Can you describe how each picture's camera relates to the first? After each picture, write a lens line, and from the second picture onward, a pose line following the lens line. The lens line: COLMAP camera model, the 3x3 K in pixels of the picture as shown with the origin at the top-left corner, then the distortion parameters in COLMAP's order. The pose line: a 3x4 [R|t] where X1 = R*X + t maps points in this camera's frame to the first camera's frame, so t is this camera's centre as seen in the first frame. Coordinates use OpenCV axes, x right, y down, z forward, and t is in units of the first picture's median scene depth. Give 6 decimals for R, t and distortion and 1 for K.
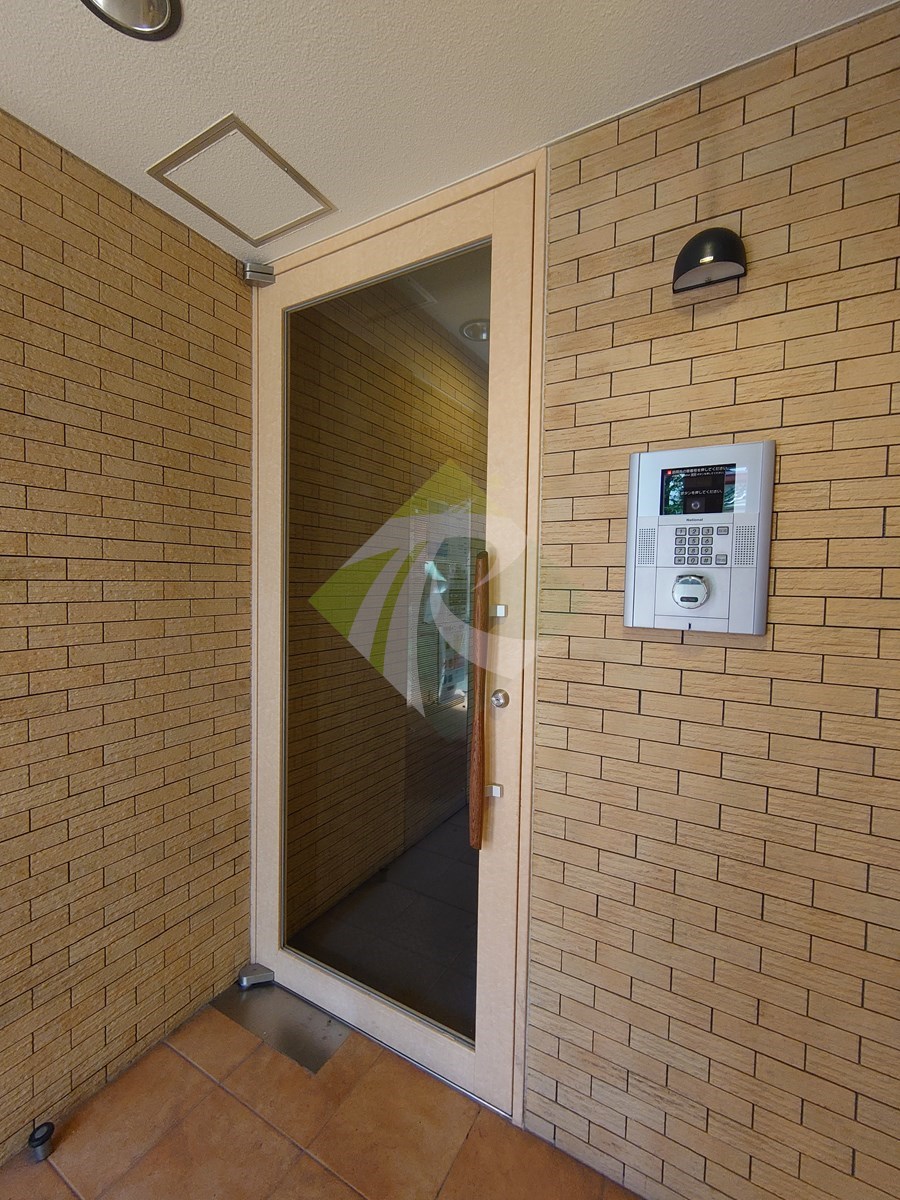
lens RADIAL K [[516.0, 0, 446.3], [0, 516.0, 601.3], [0, 0, 1]] dist [0.001492, -0.002181]
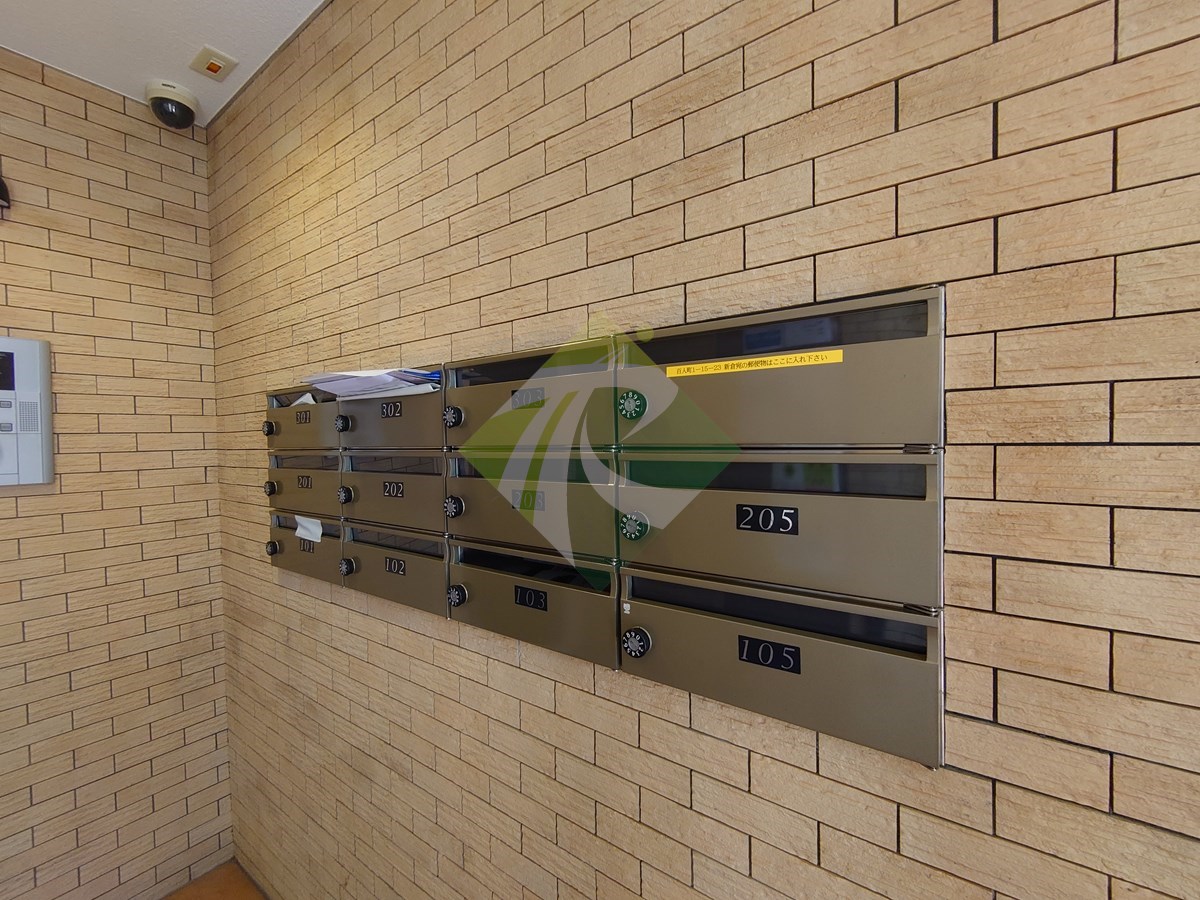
lens RADIAL K [[516.0, 0, 601.1], [0, 516.0, 447.8], [0, 0, 1]] dist [0.001492, -0.002181]
pose [[0.107087, -0.039616, 0.993460, -0.559588], [0.063355, 0.997447, 0.032946, 0.019270], [-0.992229, 0.059413, 0.109324, -0.571912]]
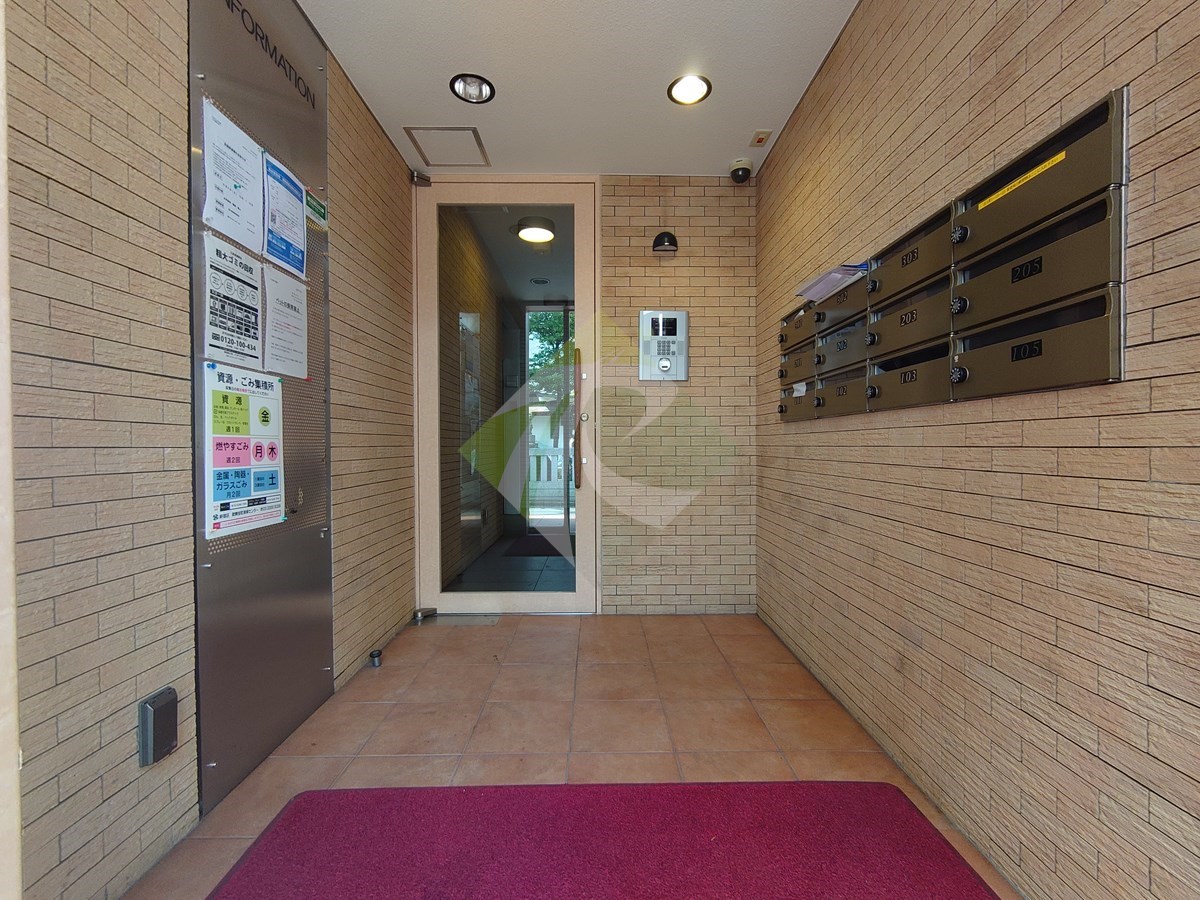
lens RADIAL K [[516.0, 0, 604.5], [0, 516.0, 446.8], [0, 0, 1]] dist [0.001492, -0.002181]
pose [[0.859107, -0.018656, 0.511456, -1.157939], [0.036431, 0.999030, -0.024755, 0.459221], [-0.510498, 0.039900, 0.858953, -1.105910]]
